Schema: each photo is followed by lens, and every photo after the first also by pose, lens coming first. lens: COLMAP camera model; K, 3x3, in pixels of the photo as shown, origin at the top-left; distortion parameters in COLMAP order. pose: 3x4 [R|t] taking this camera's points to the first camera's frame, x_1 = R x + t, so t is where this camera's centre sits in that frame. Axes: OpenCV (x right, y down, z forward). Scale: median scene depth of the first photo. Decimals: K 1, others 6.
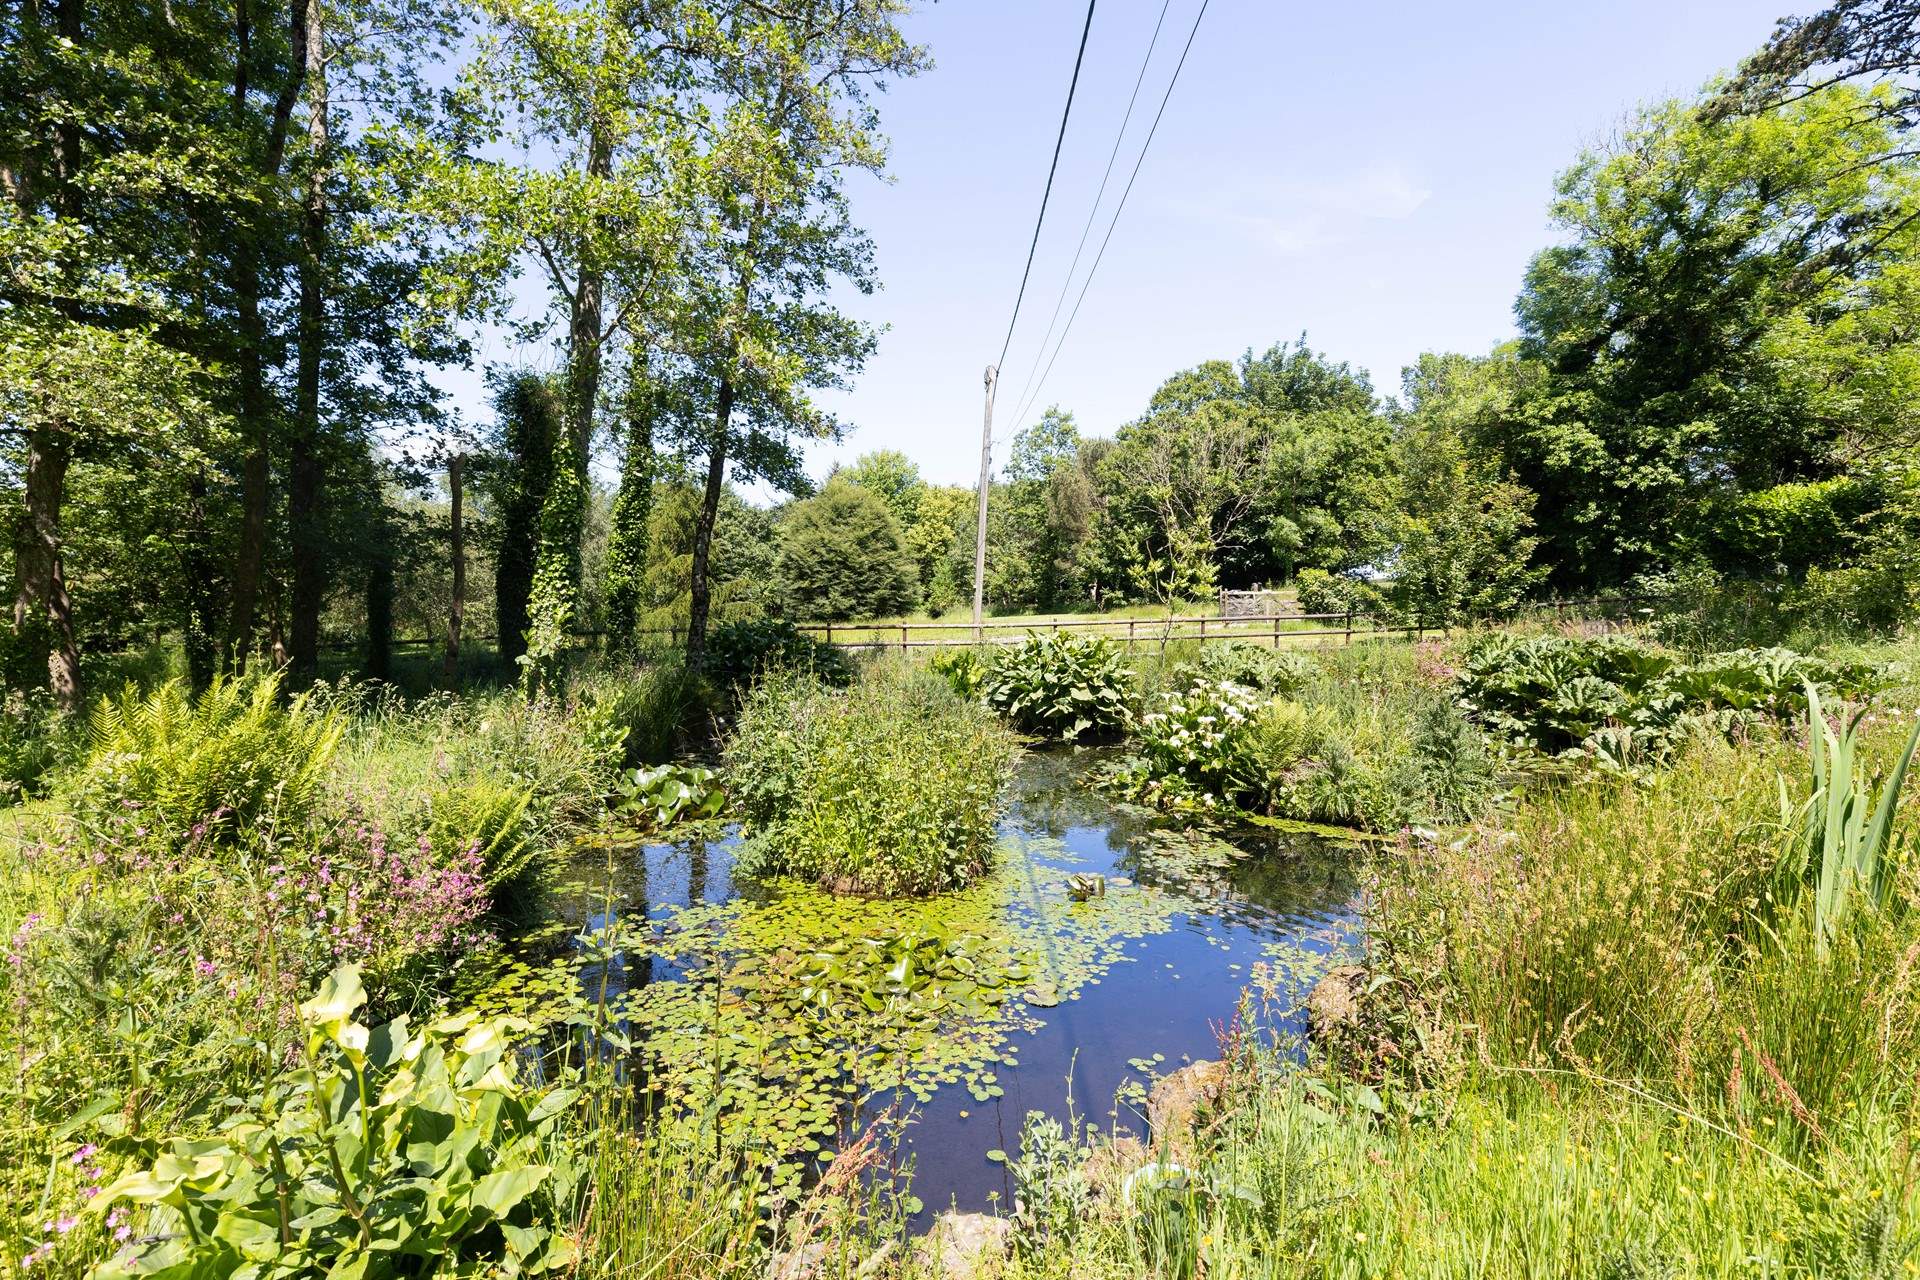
lens RADIAL K [[858.8, 0, 960.0], [0, 858.8, 640.0], [0, 0, 1]] dist [-0.003115, -0.000090]
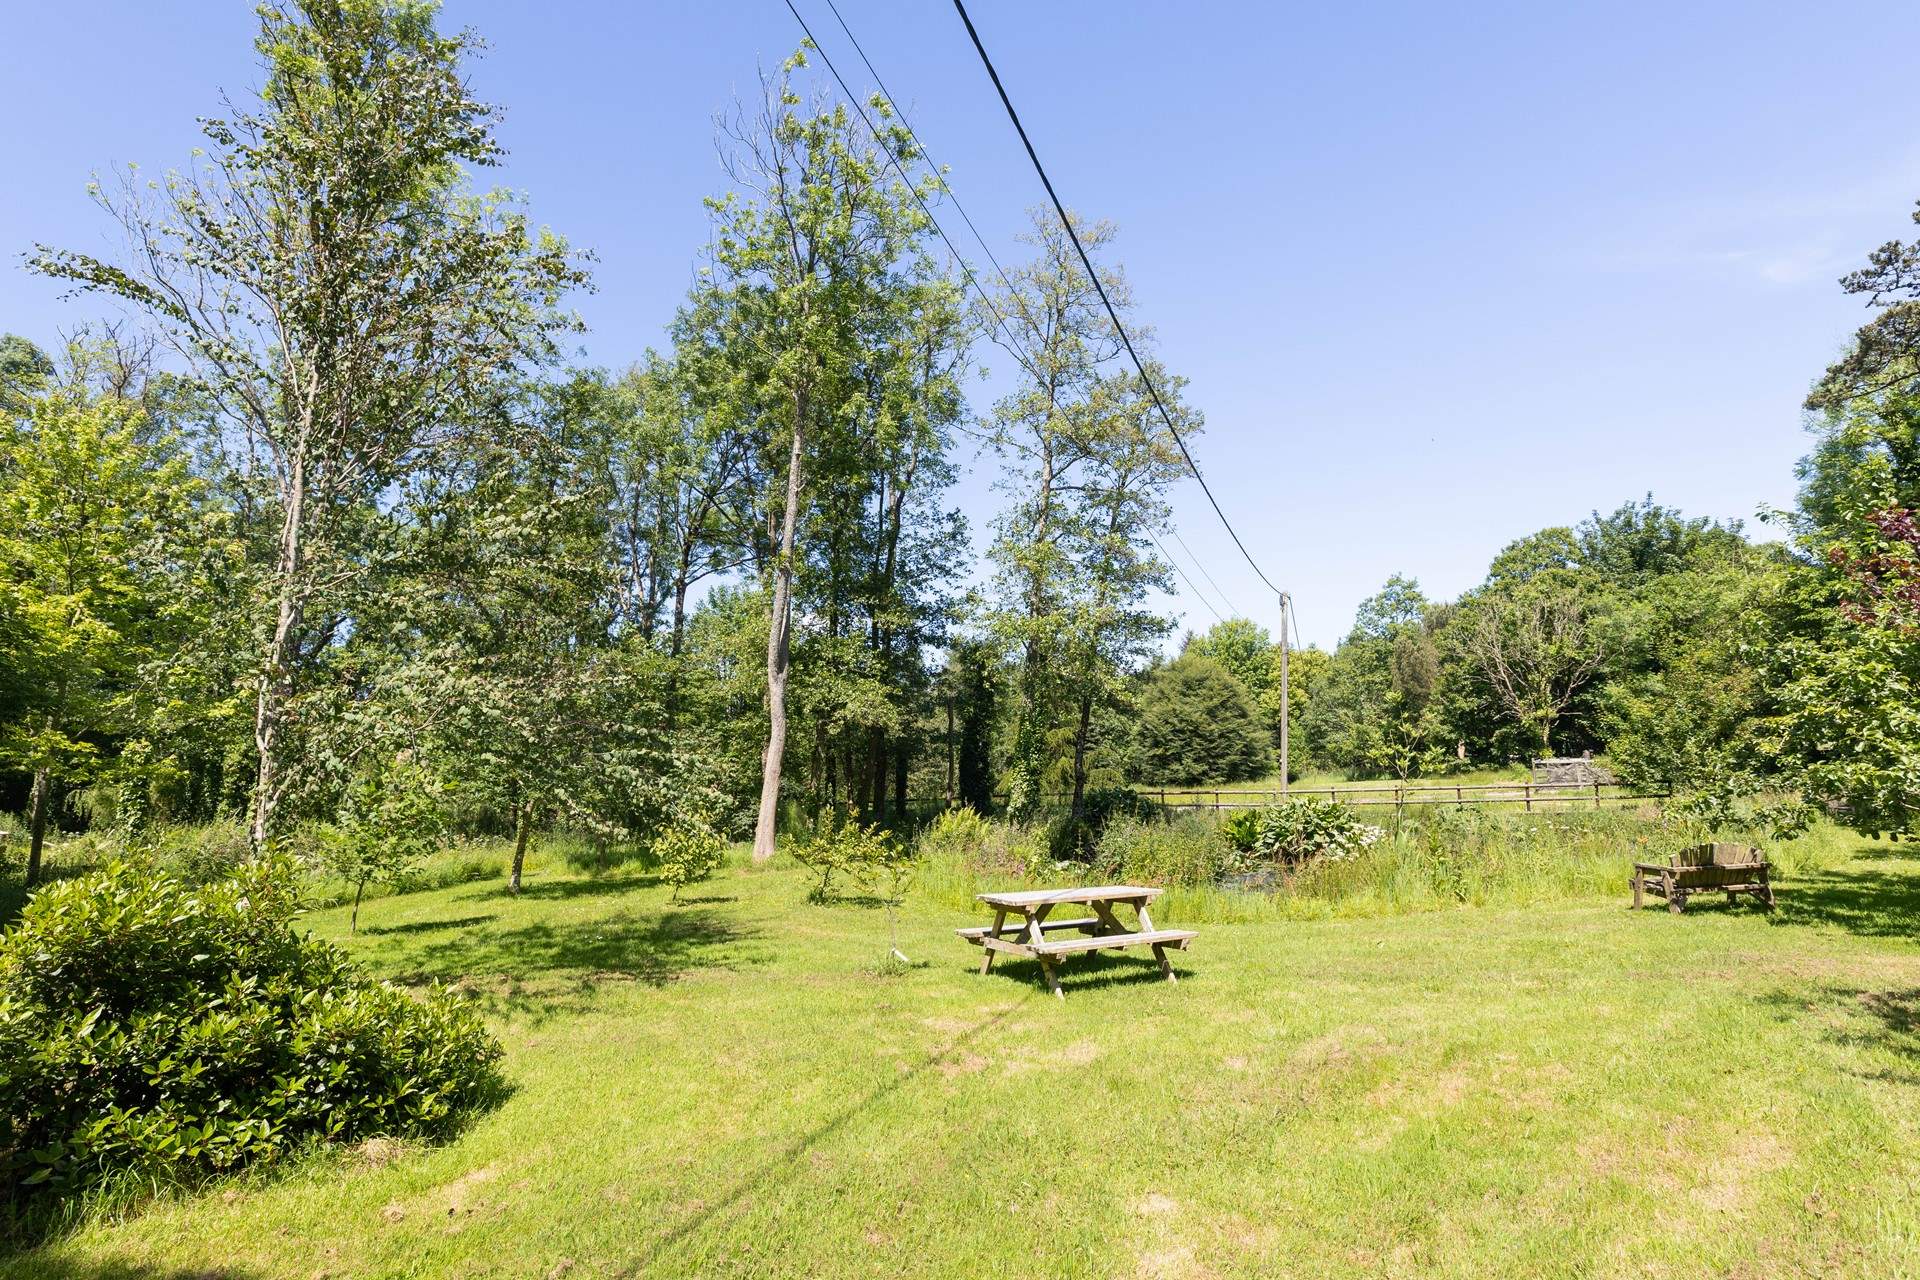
lens RADIAL K [[858.8, 0, 960.0], [0, 858.8, 640.0], [0, 0, 1]] dist [-0.003115, -0.000090]
pose [[0.915802, -0.065711, -0.396219, 0.043841], [-0.009620, 0.982653, -0.185204, 0.001268], [0.401516, 0.173421, 0.899283, -0.168982]]
